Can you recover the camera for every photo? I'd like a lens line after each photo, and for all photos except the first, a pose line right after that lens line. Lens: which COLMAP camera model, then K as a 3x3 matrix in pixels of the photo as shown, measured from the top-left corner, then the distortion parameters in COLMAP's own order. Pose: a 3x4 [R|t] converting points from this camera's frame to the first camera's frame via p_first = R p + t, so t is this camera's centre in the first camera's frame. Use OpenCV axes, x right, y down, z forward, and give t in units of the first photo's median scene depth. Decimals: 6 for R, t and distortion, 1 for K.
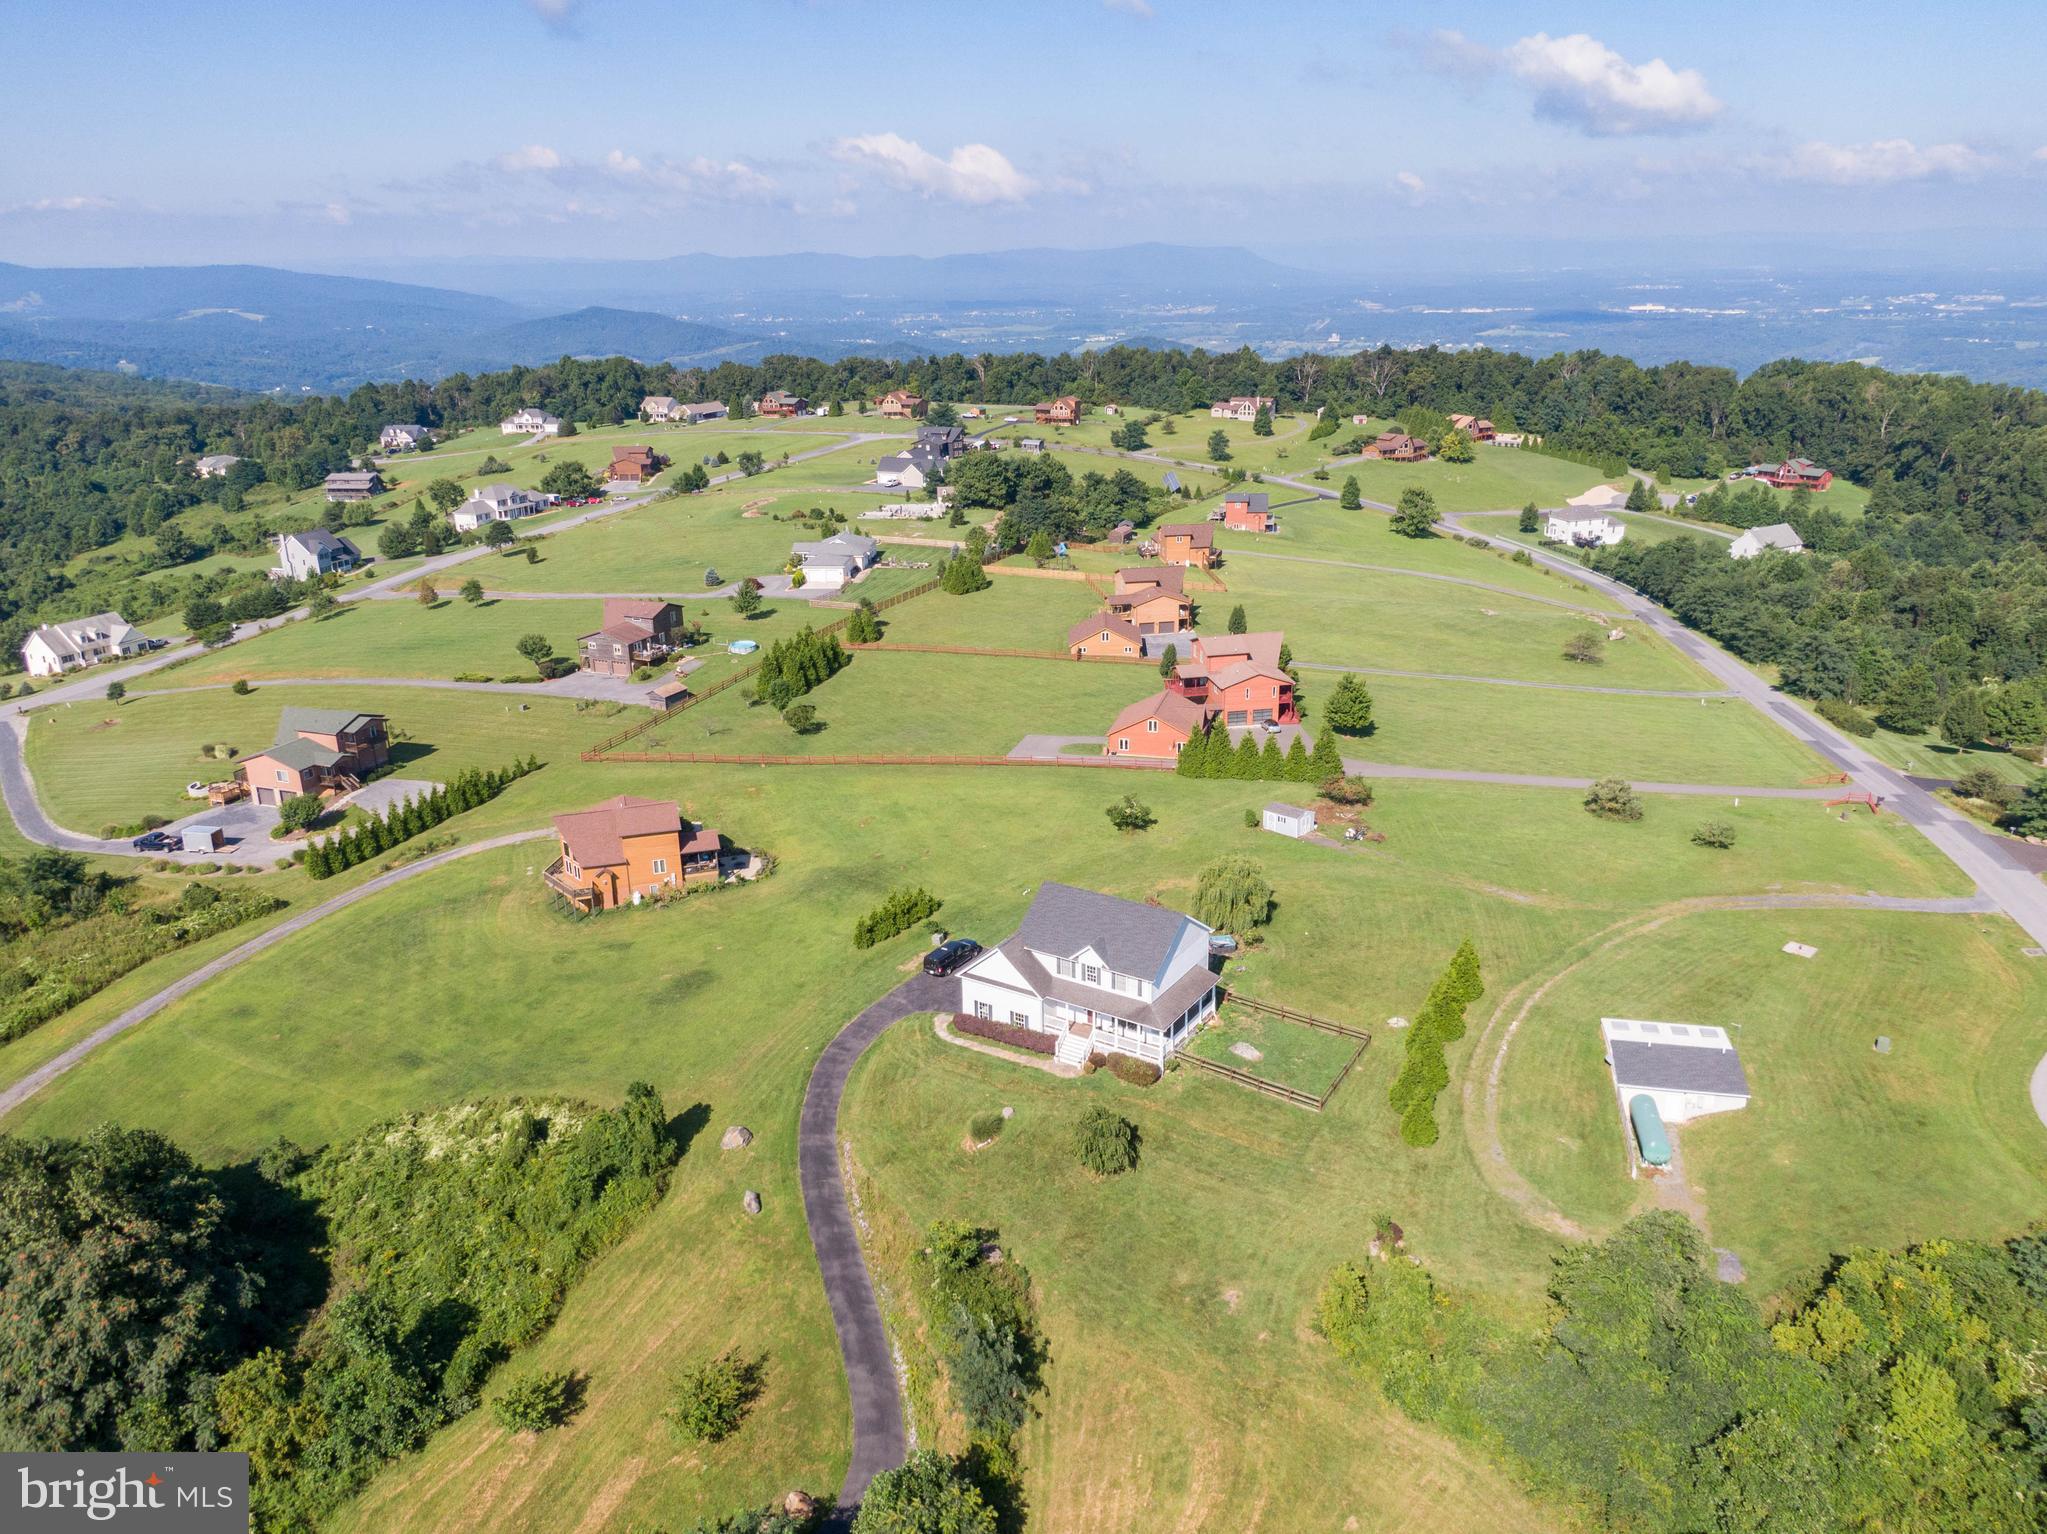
lens RADIAL K [[1477.1, 0, 1023.0], [0, 1477.1, 737.9], [0, 0, 1]] dist [0.055009, -0.095685]
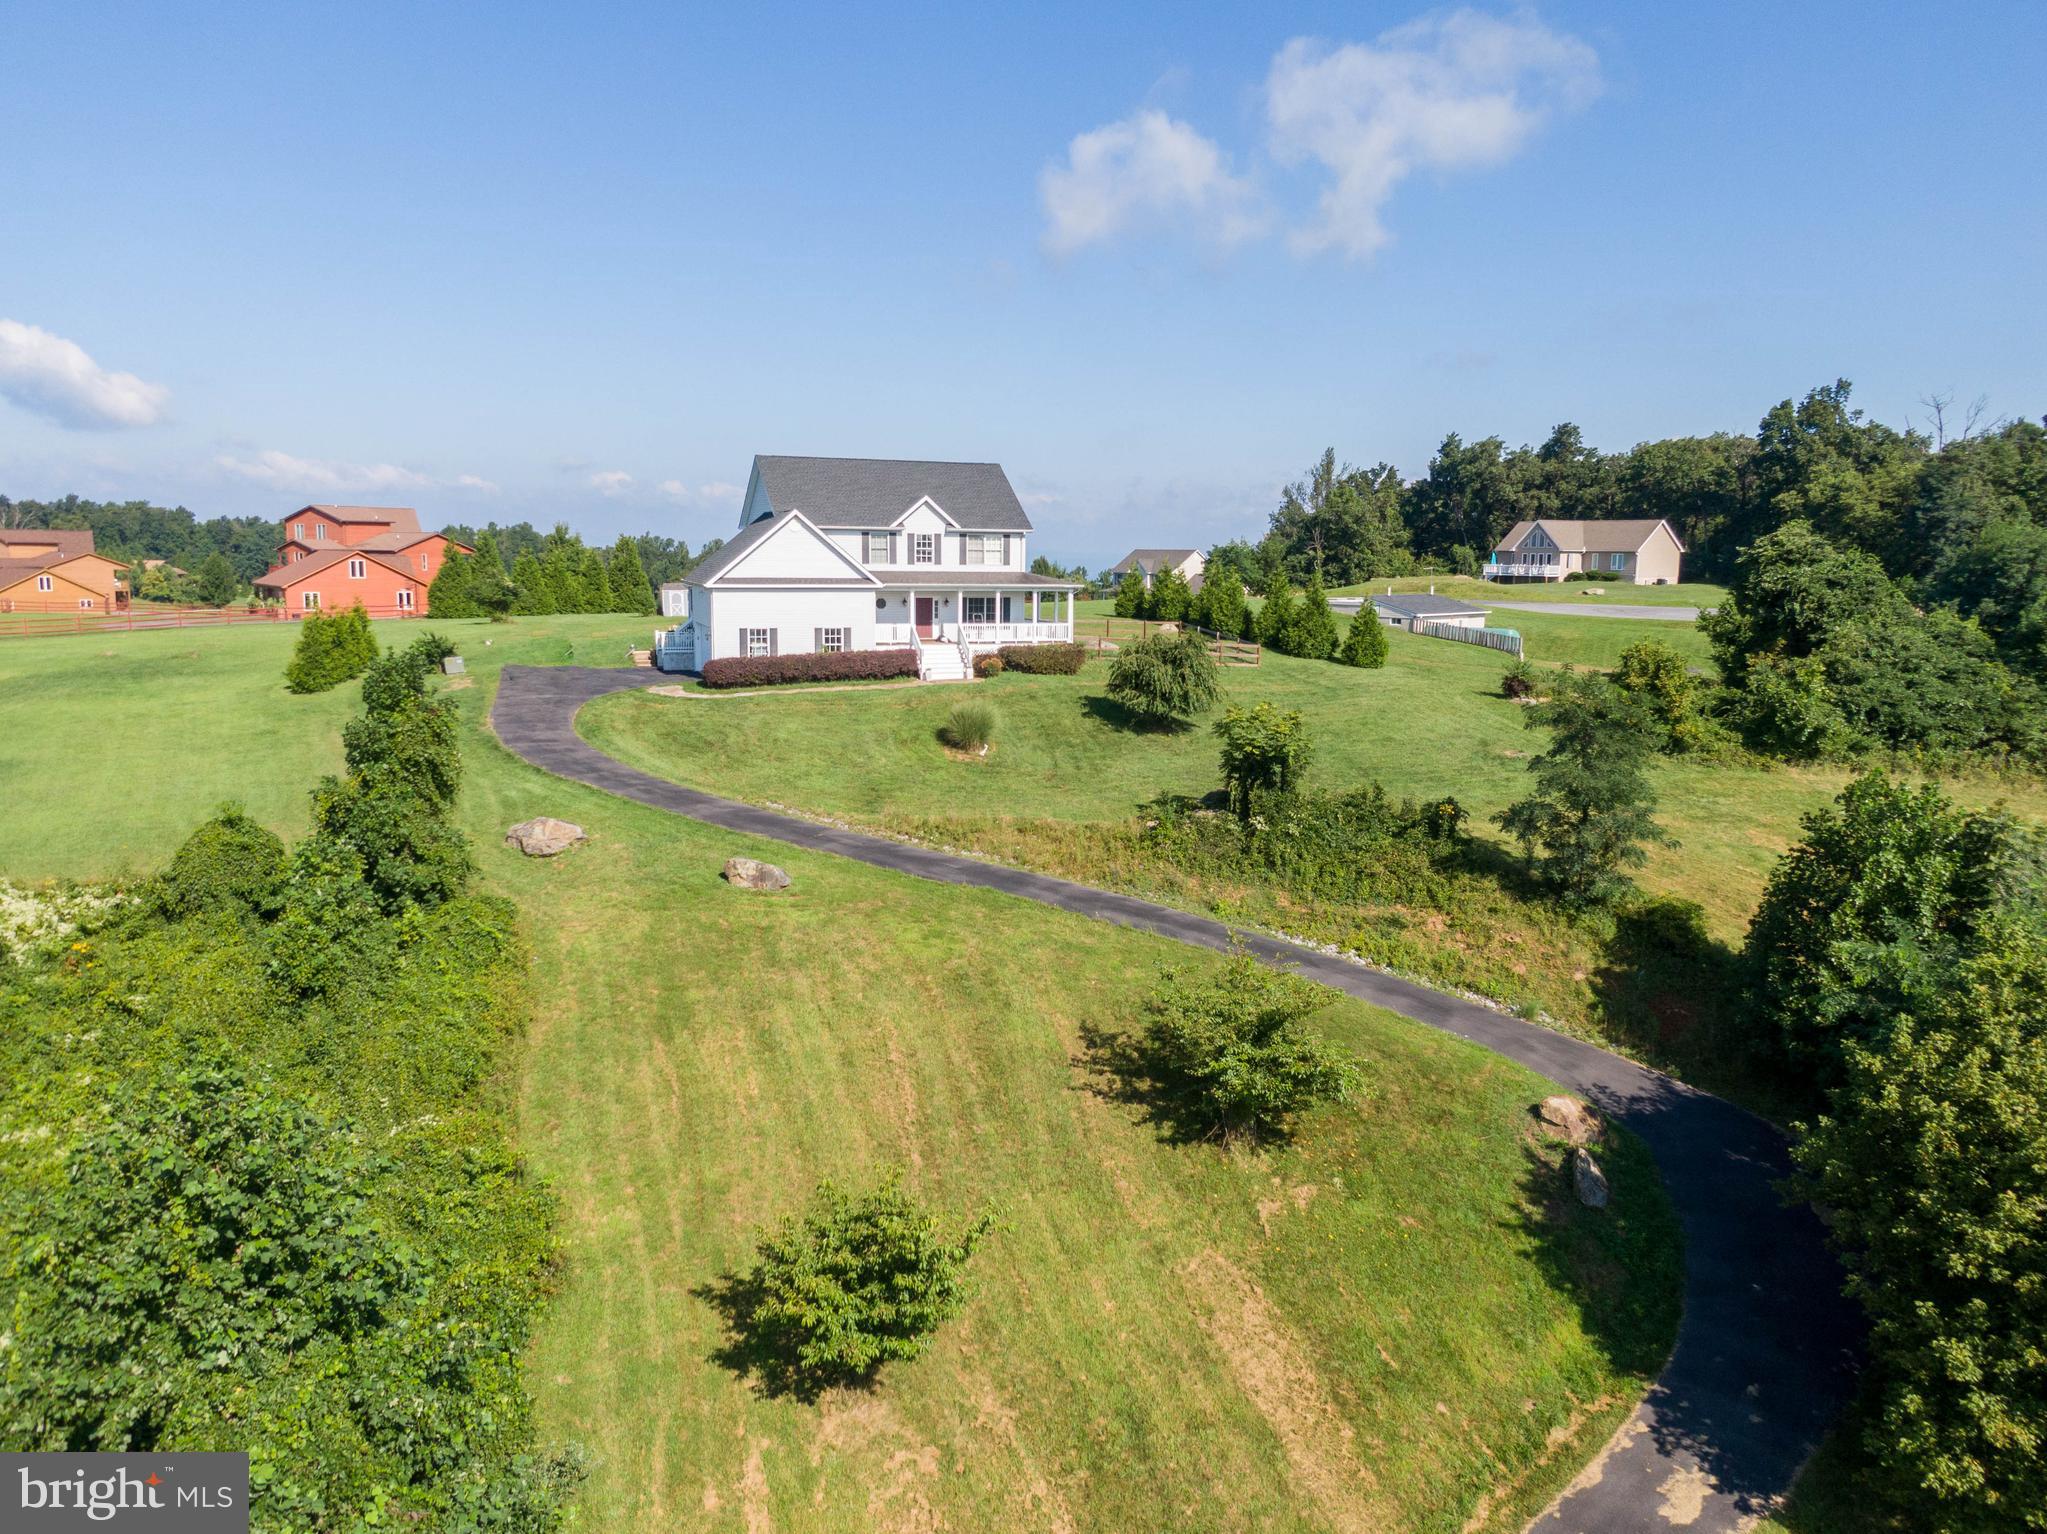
lens RADIAL K [[1450.1, 0, 1027.0], [0, 1450.1, 750.1], [0, 0, 1]] dist [0.055361, -0.085351]
pose [[0.592172, -0.081269, 0.801703, -0.197623], [0.224780, 0.972069, -0.067494, 0.134964], [-0.773826, 0.220175, 0.593900, 0.282636]]
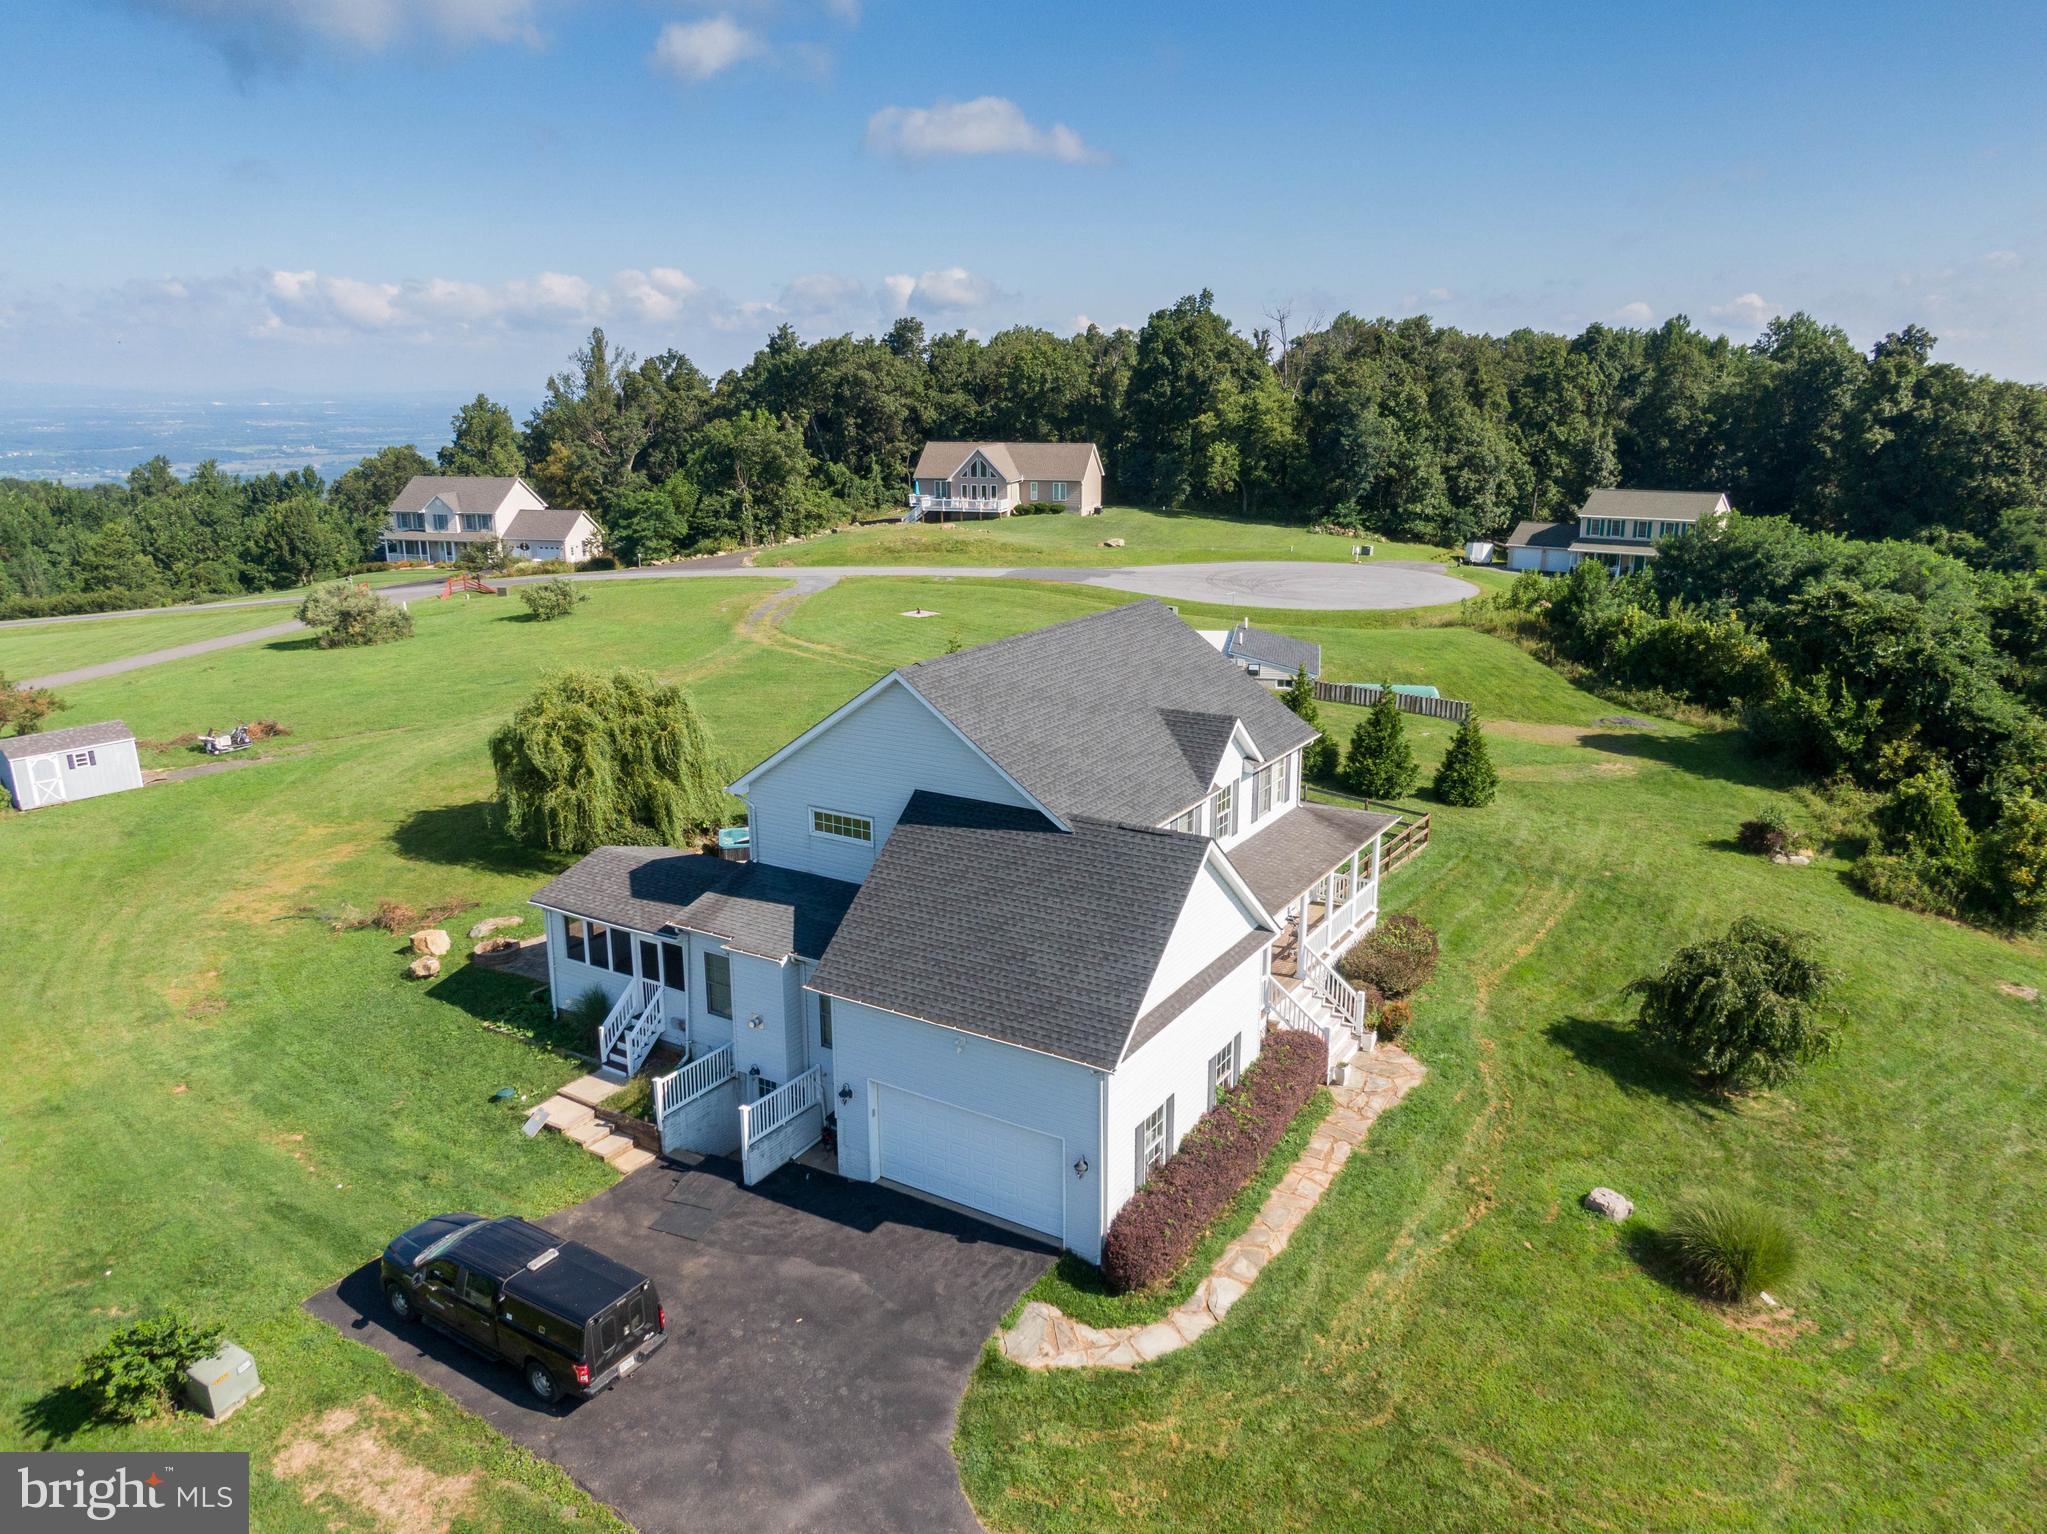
lens RADIAL K [[1453.1, 0, 1025.1], [0, 1453.1, 760.2], [0, 0, 1]] dist [0.041461, -0.063071]
pose [[-0.025051, -0.232042, 0.972383, -0.120835], [0.309942, 0.922955, 0.228232, 0.028103], [-0.950425, 0.307100, 0.048799, 0.468208]]
